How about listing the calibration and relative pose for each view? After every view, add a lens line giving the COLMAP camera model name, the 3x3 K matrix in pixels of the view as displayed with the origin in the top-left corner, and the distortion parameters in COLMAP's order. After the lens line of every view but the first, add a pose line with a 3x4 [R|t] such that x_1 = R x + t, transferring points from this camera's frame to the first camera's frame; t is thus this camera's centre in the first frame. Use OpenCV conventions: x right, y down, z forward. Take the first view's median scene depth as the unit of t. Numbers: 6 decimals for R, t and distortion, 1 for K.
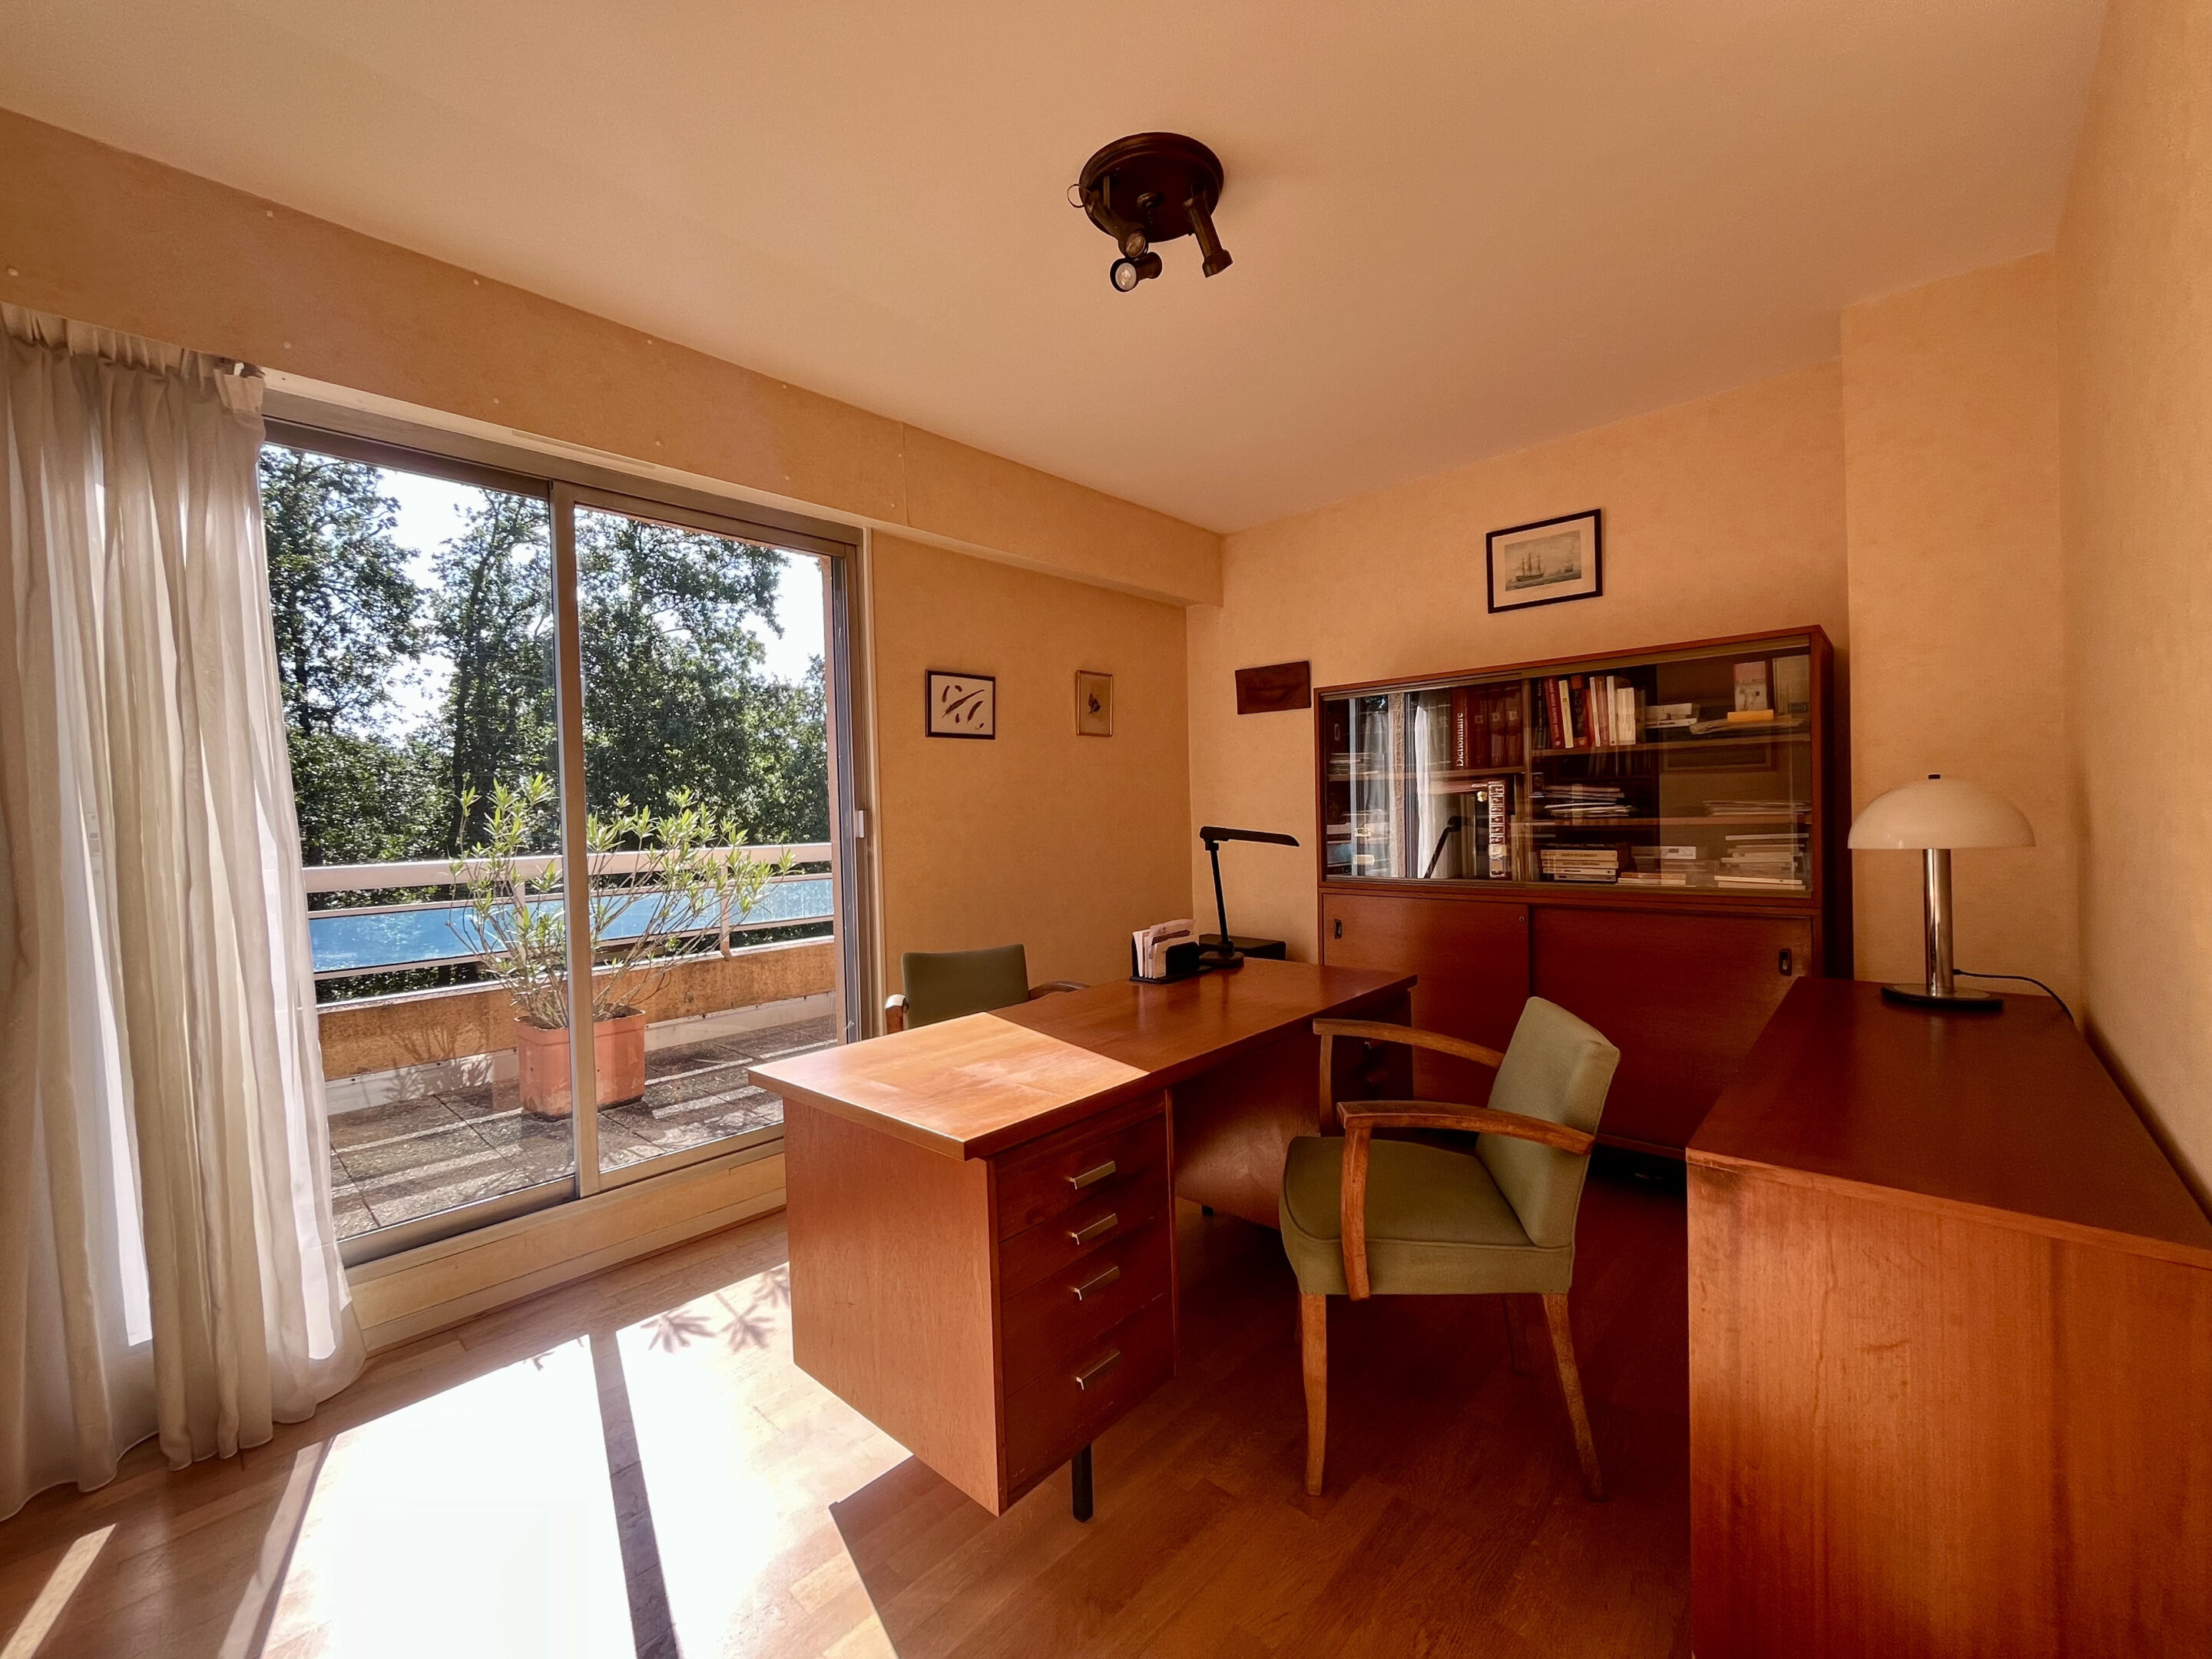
lens RADIAL K [[898.5, 0, 1106.0], [0, 898.5, 829.5], [0, 0, 1]] dist [-0.001474, -0.000035]
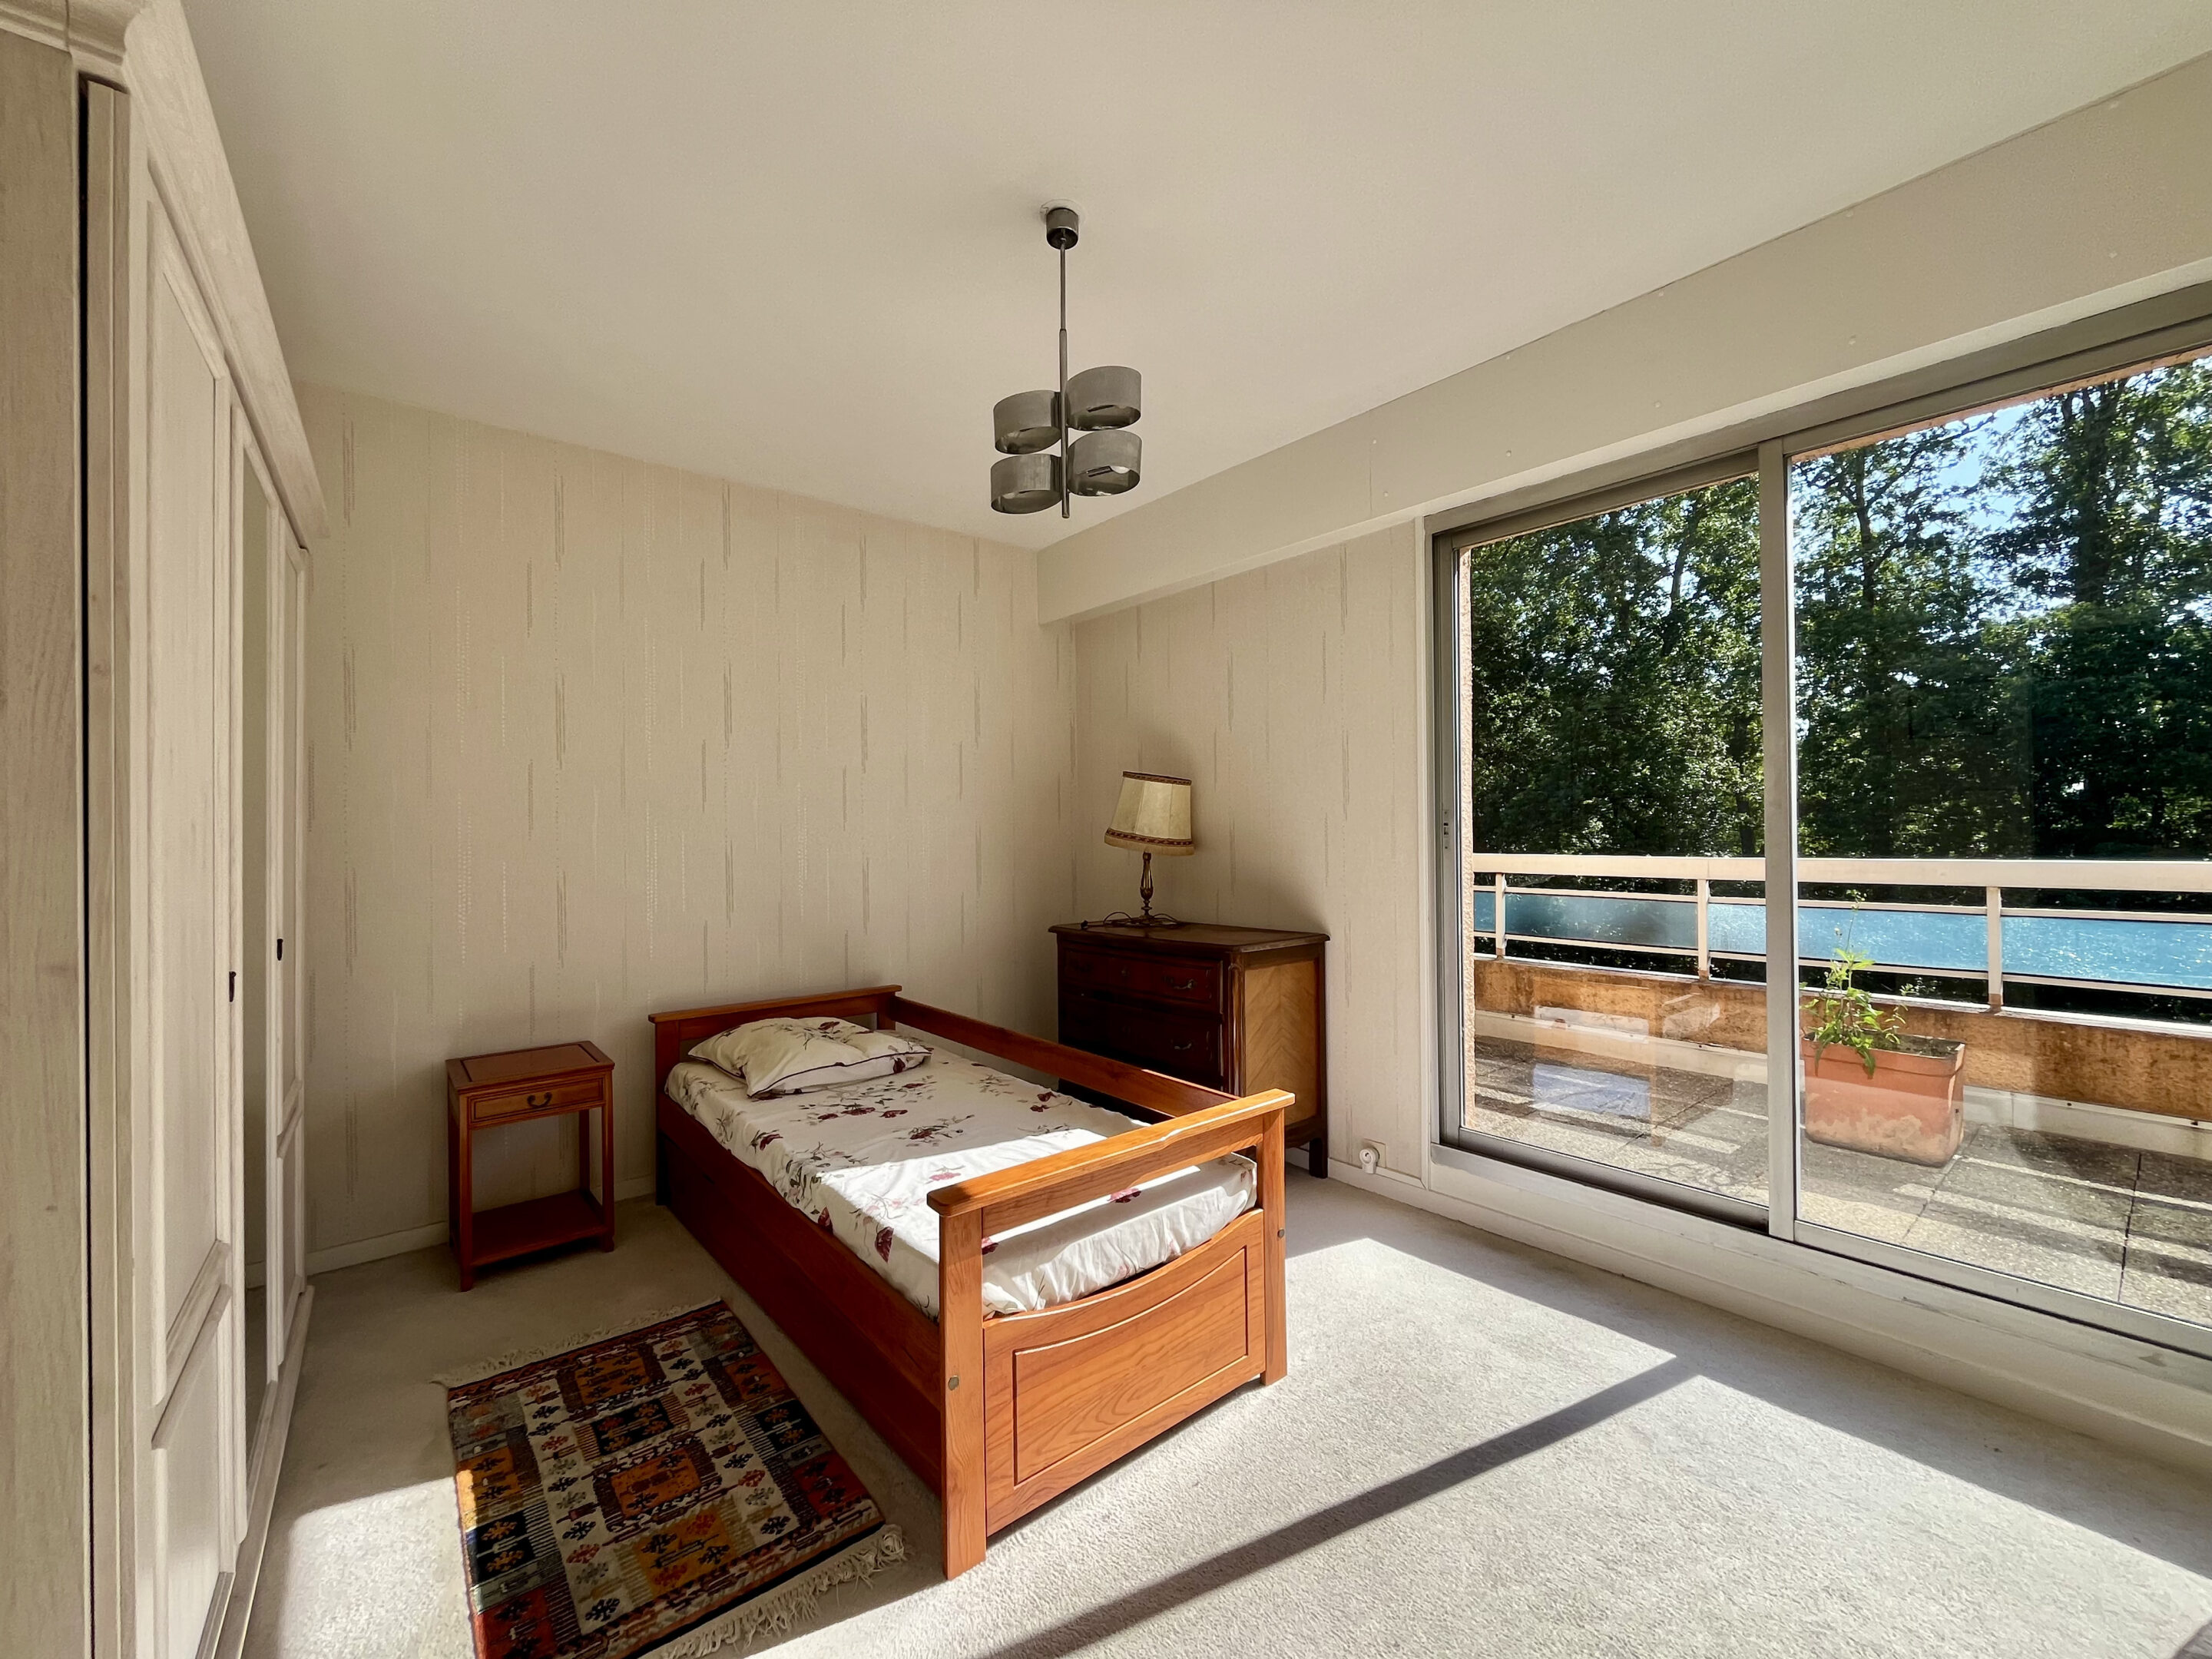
lens RADIAL K [[898.5, 0, 1106.0], [0, 898.5, 829.5], [0, 0, 1]] dist [-0.001474, -0.000035]
pose [[-0.142654, 0.025999, -0.989431, 0.397218], [-0.004016, 0.999631, 0.026847, -0.020788], [0.989764, 0.007804, -0.142497, 0.464221]]
